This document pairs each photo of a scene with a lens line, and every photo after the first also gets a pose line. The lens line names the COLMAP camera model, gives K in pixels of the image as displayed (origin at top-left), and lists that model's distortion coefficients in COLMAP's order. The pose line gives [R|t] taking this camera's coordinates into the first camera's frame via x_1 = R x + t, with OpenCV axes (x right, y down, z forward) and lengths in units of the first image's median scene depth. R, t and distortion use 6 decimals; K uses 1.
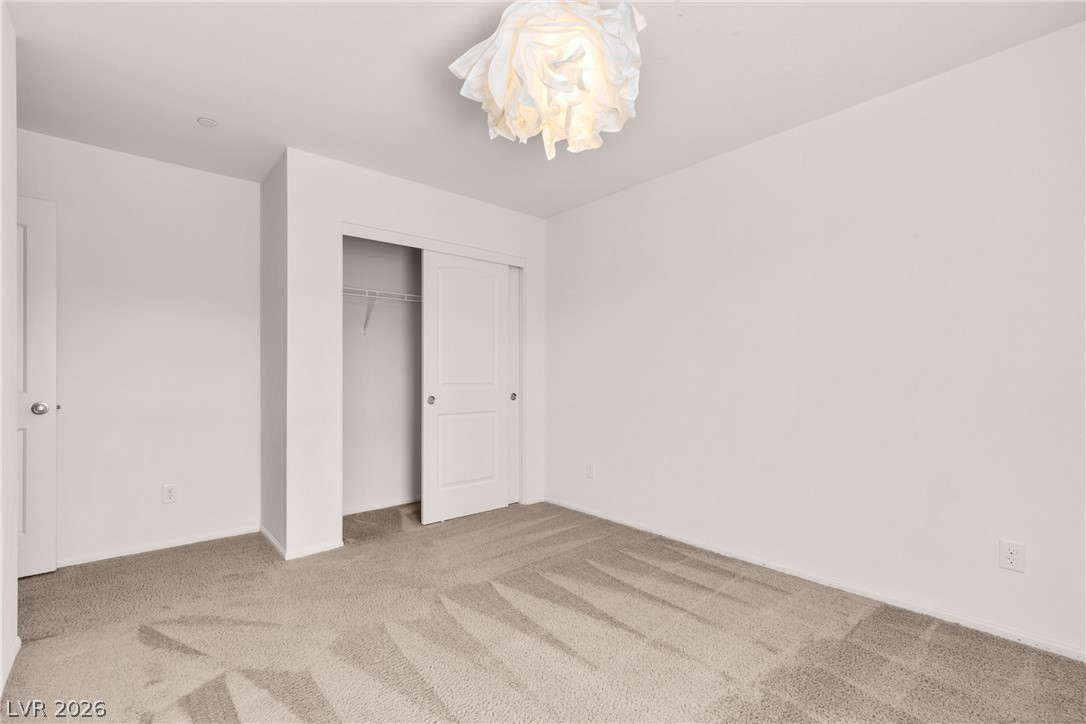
lens RADIAL K [[492.4, 0, 548.3], [0, 492.4, 359.5], [0, 0, 1]] dist [0.011421, -0.002885]
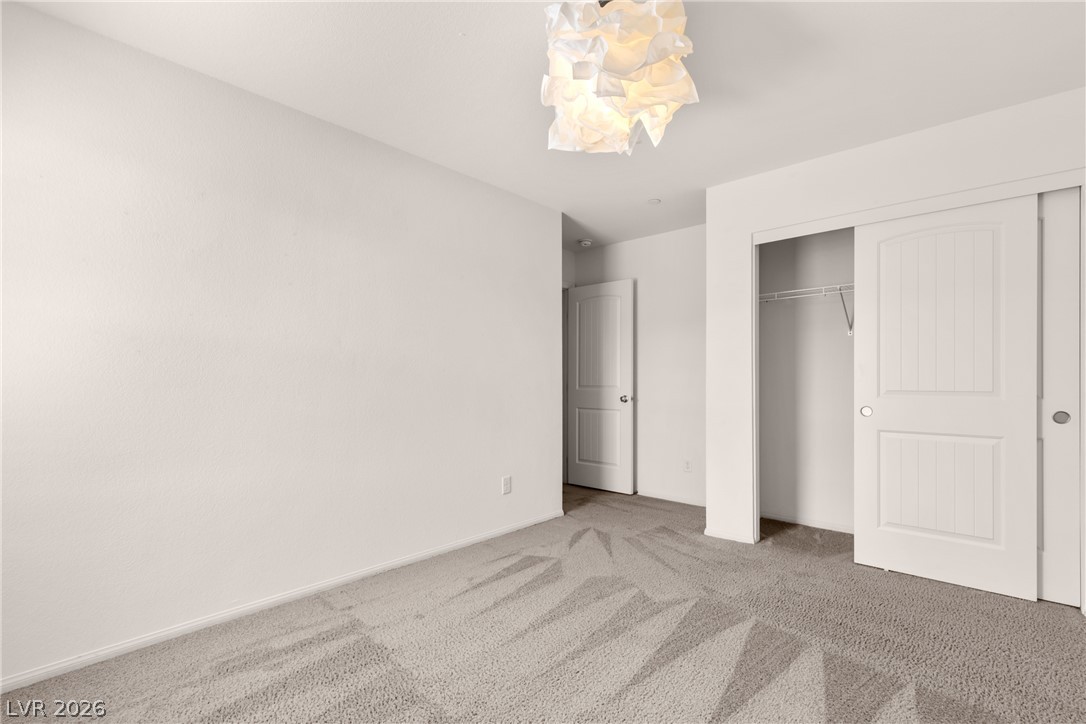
lens RADIAL K [[492.4, 0, 548.4], [0, 492.4, 363.2], [0, 0, 1]] dist [0.011421, -0.002885]
pose [[0.128033, -0.038198, -0.991034, 0.689153], [0.025007, 0.999065, -0.035277, 0.028655], [0.991455, -0.020266, 0.128869, 0.538157]]
